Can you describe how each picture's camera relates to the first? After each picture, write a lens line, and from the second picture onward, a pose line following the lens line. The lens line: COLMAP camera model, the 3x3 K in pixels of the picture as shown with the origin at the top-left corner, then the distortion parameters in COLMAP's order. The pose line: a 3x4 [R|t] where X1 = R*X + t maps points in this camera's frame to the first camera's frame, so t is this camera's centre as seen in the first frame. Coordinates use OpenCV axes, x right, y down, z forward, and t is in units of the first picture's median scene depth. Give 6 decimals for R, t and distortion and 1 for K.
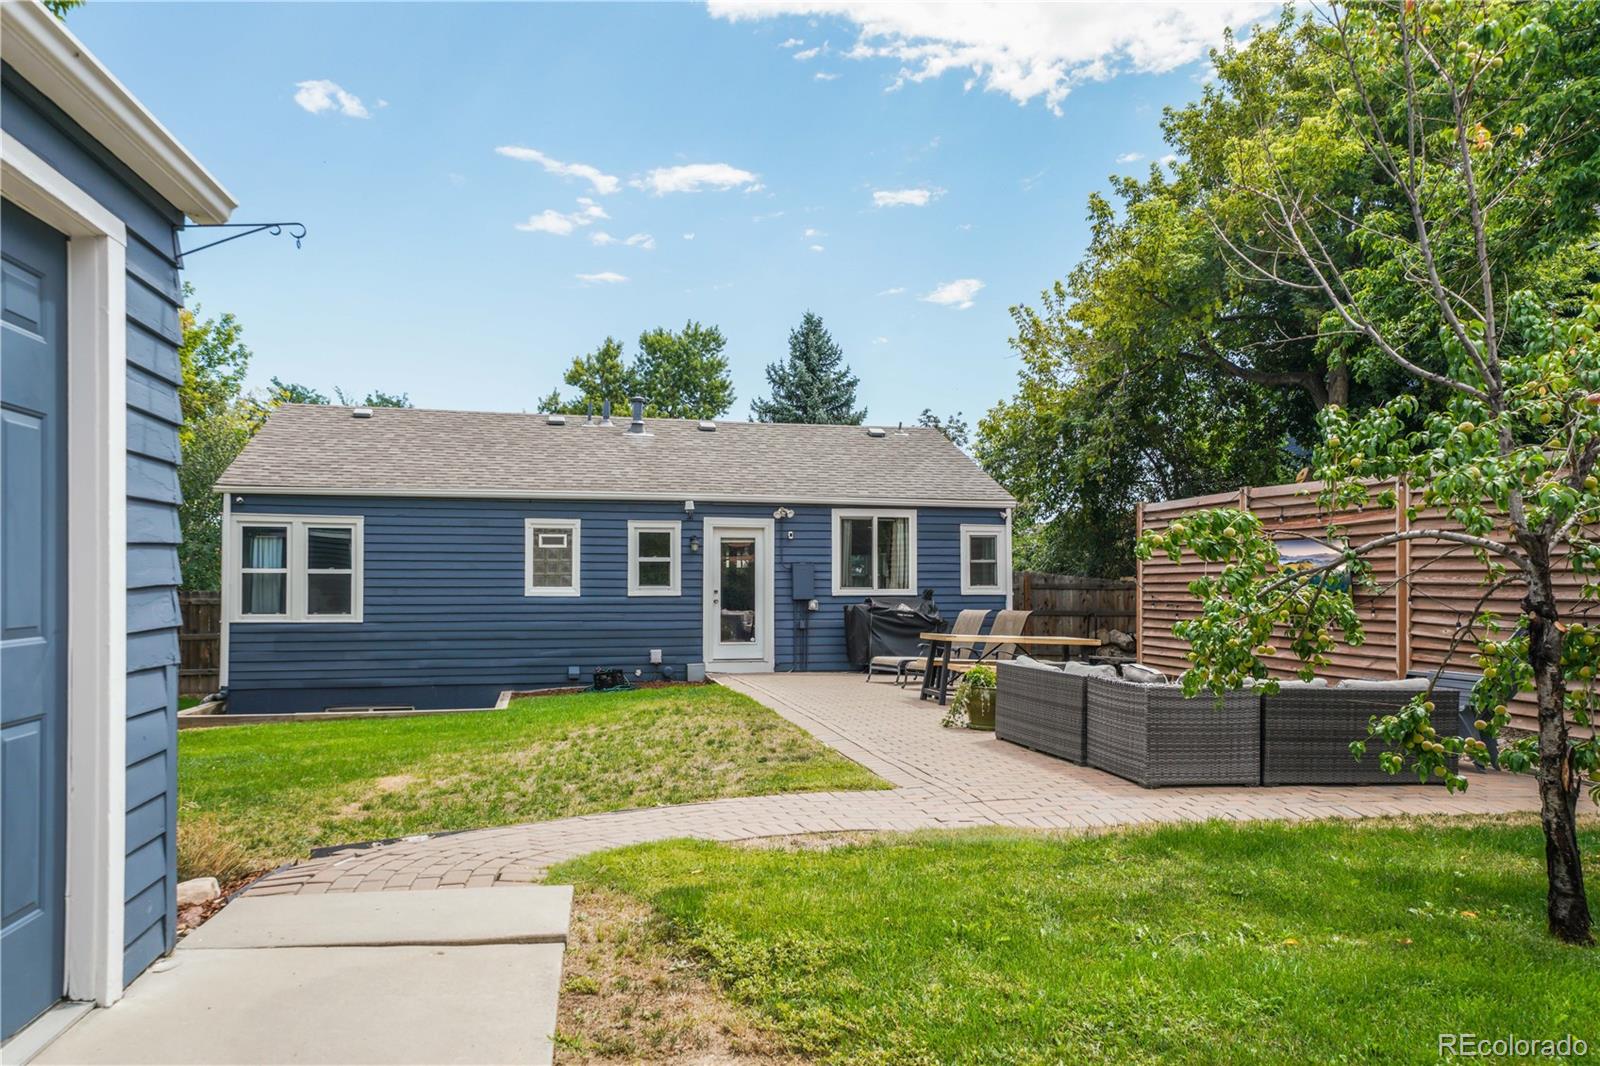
lens RADIAL K [[1043.8, 0, 800.0], [0, 1043.8, 533.0], [0, 0, 1]] dist [0.005597, 0.027285]
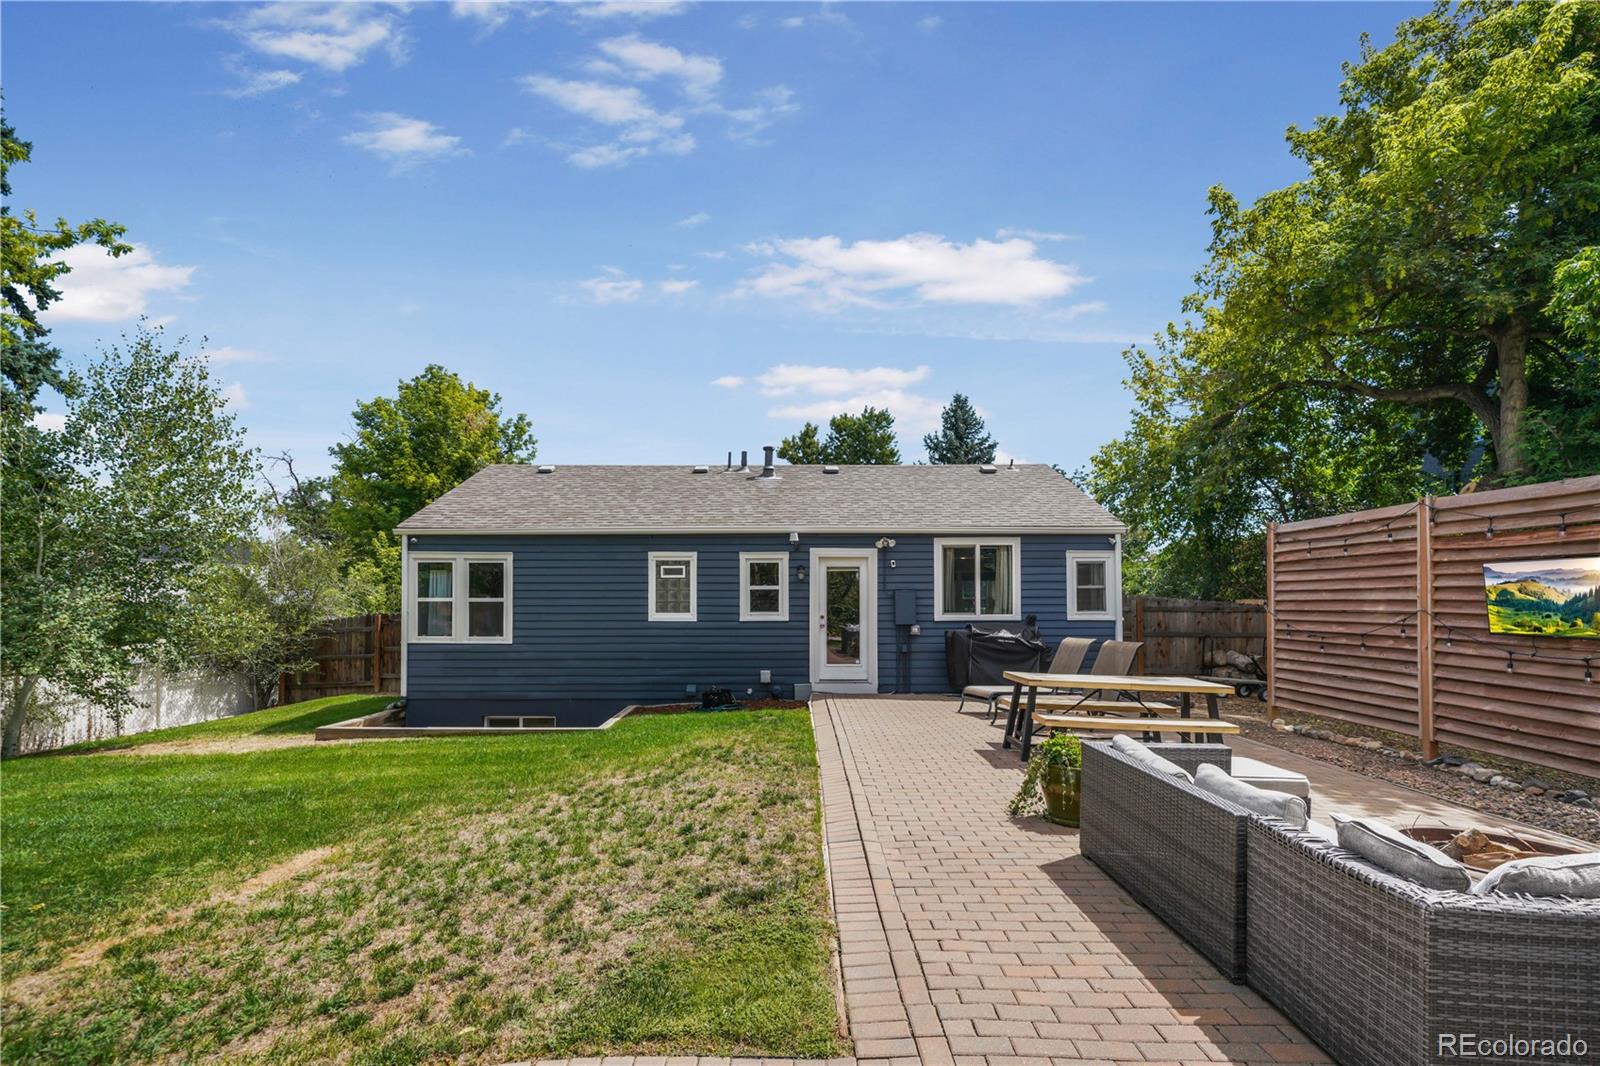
lens RADIAL K [[700.6, 0, 789.9], [0, 700.6, 581.5], [0, 0, 1]] dist [0.001865, 0.000168]
pose [[0.968086, -0.007792, -0.250496, 0.066238], [0.013671, 0.999670, 0.021736, 0.003226], [0.250244, -0.024467, 0.967874, 0.282764]]
